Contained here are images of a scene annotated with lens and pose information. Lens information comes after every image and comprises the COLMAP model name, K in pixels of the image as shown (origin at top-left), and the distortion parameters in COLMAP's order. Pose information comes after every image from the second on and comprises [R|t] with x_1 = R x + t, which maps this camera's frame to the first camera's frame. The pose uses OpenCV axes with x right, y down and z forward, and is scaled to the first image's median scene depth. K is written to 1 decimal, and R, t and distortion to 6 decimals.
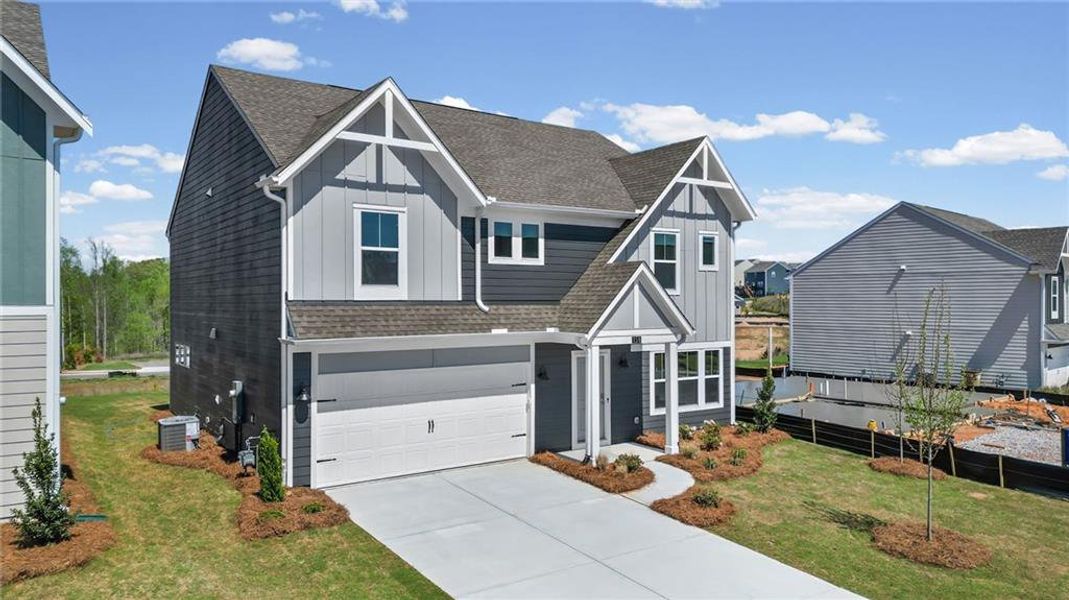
lens RADIAL K [[749.2, 0, 530.4], [0, 749.2, 296.6], [0, 0, 1]] dist [0.133133, -0.150003]
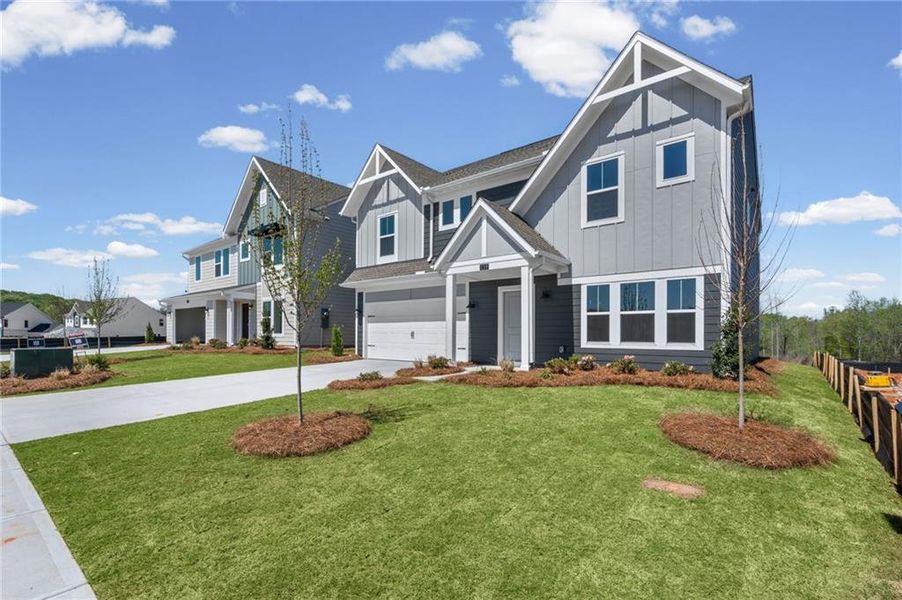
lens RADIAL K [[428.0, 0, 450.1], [0, 428.0, 326.7], [0, 0, 1]] dist [-0.000399, 0.000120]
pose [[0.260560, -0.009000, -0.965416, 0.765247], [0.011049, 0.999919, -0.006339, 0.150598], [0.965394, -0.009015, 0.260639, 0.778683]]
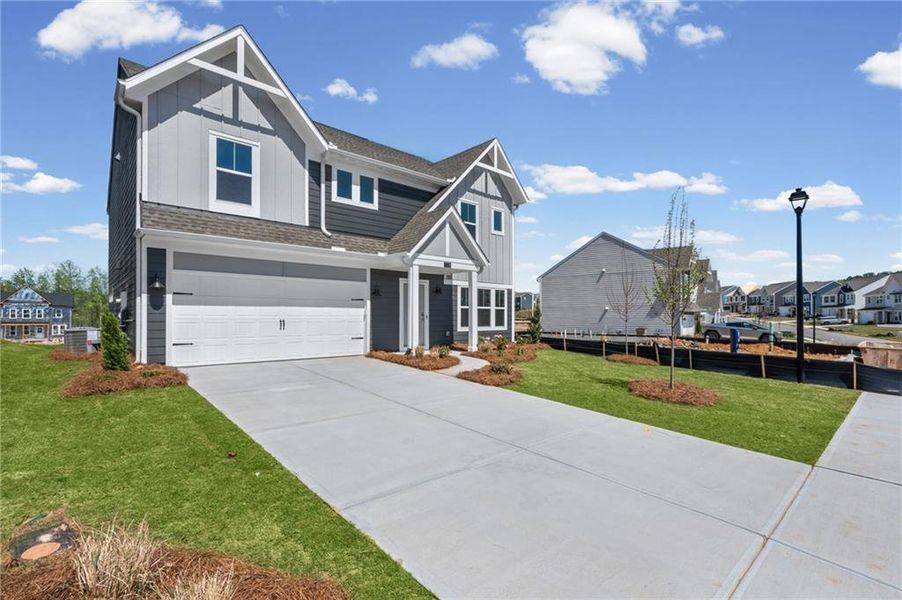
lens RADIAL K [[417.7, 0, 441.2], [0, 417.7, 312.0], [0, 0, 1]] dist [-0.000272, 0.000173]
pose [[0.993465, 0.001648, 0.114129, 0.046562], [-0.000657, 0.999962, -0.008722, 0.147245], [-0.114139, 0.008590, 0.993428, 0.270681]]
